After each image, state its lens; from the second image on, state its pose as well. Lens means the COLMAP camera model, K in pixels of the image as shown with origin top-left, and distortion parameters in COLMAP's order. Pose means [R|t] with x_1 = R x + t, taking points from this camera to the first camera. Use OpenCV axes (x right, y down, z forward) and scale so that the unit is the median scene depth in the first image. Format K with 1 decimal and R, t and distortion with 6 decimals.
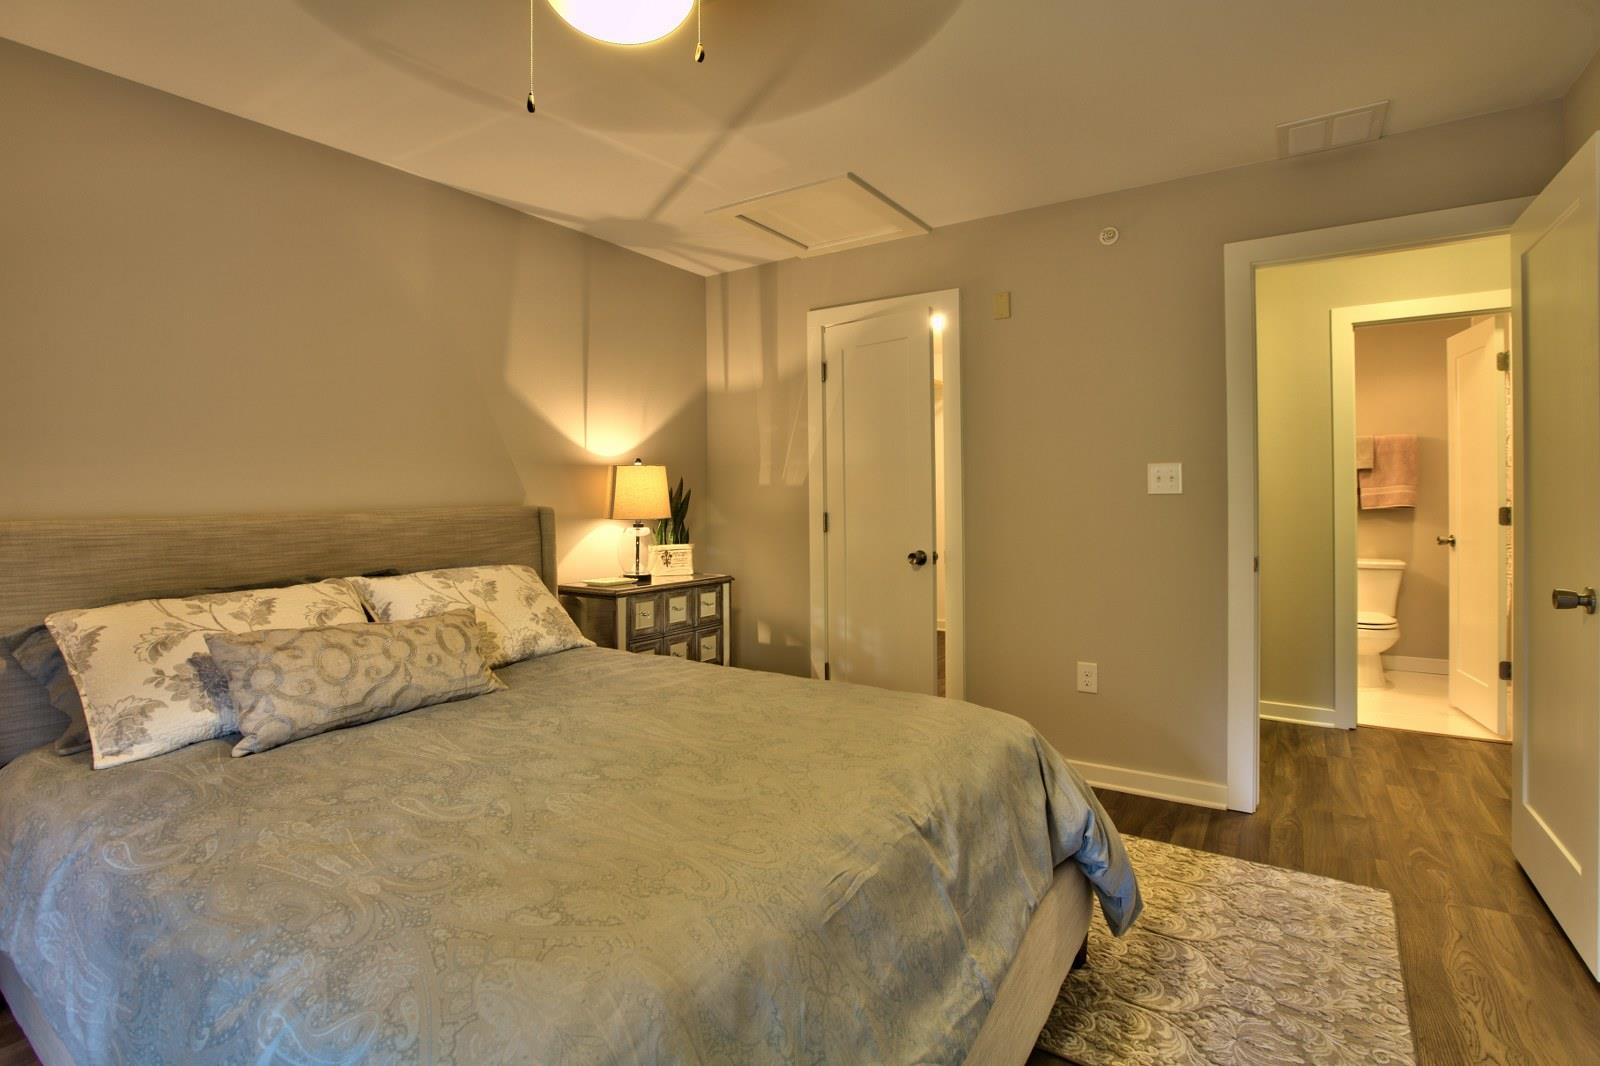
lens RADIAL K [[766.6, 0, 799.5], [0, 766.6, 494.3], [0, 0, 1]] dist [-0.053715, 0.019025]
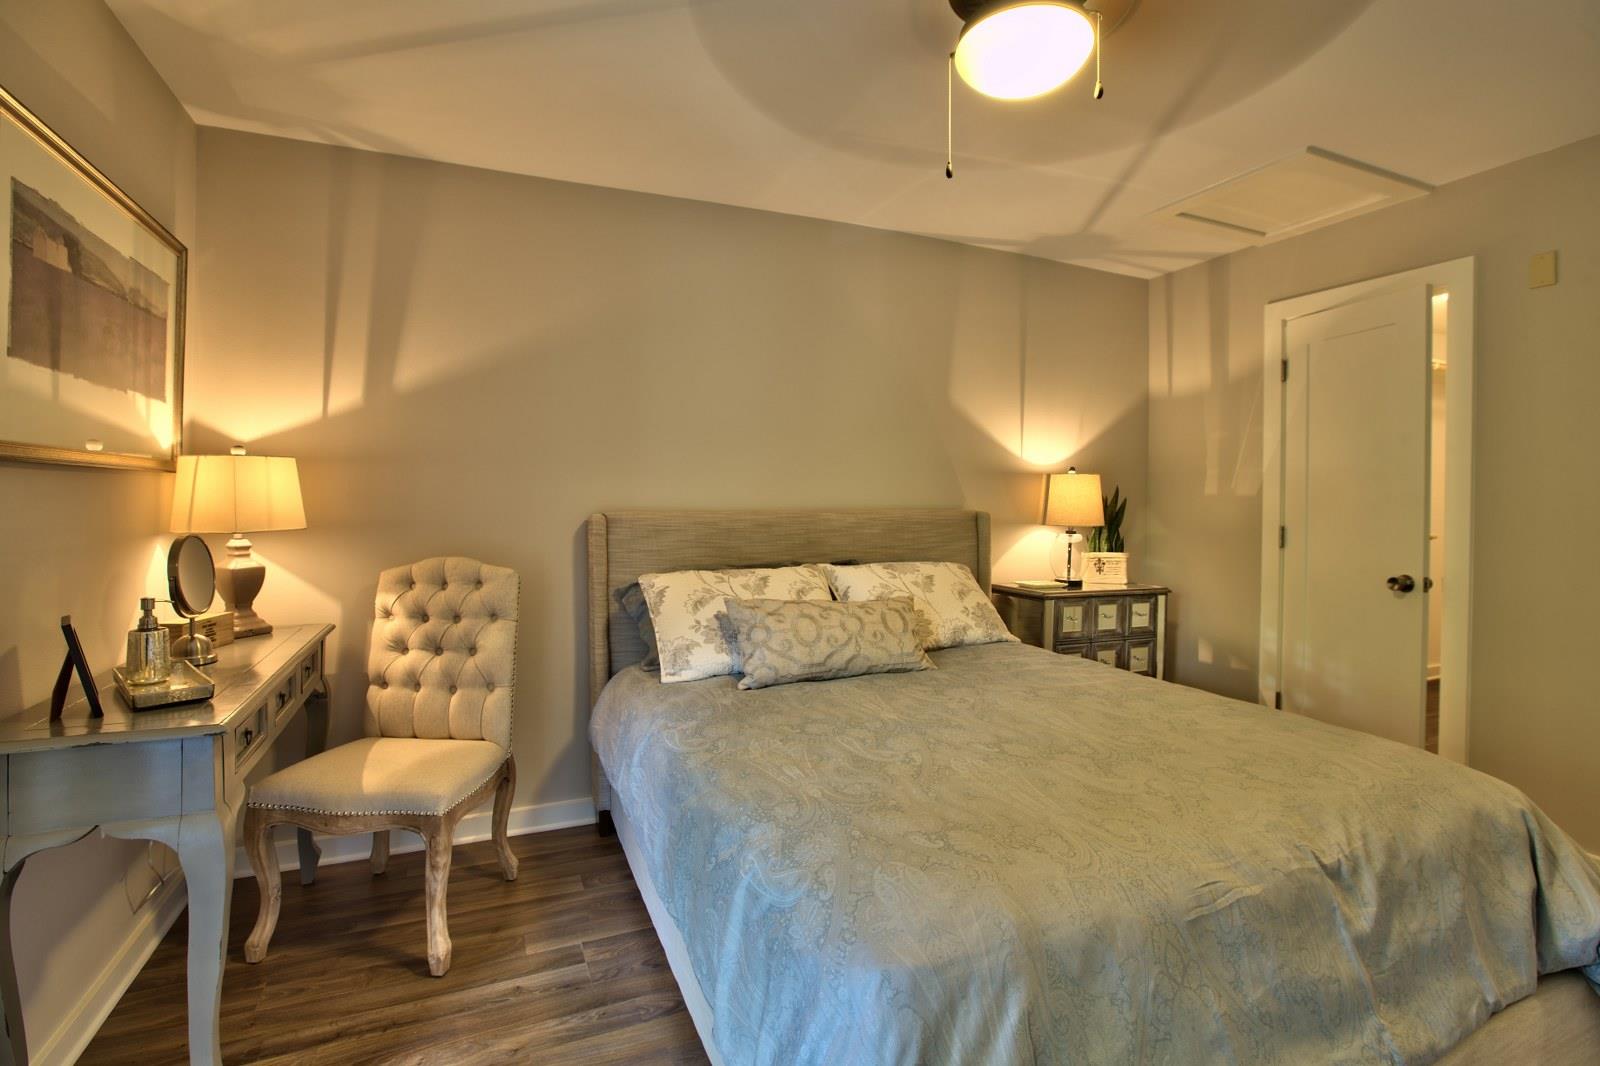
lens RADIAL K [[766.6, 0, 799.5], [0, 766.6, 494.3], [0, 0, 1]] dist [-0.053715, 0.019025]
pose [[0.832673, 0.014614, -0.553572, 0.095307], [-0.018221, 0.999833, -0.001013, -0.004163], [0.553465, 0.010930, 0.832801, -0.099928]]
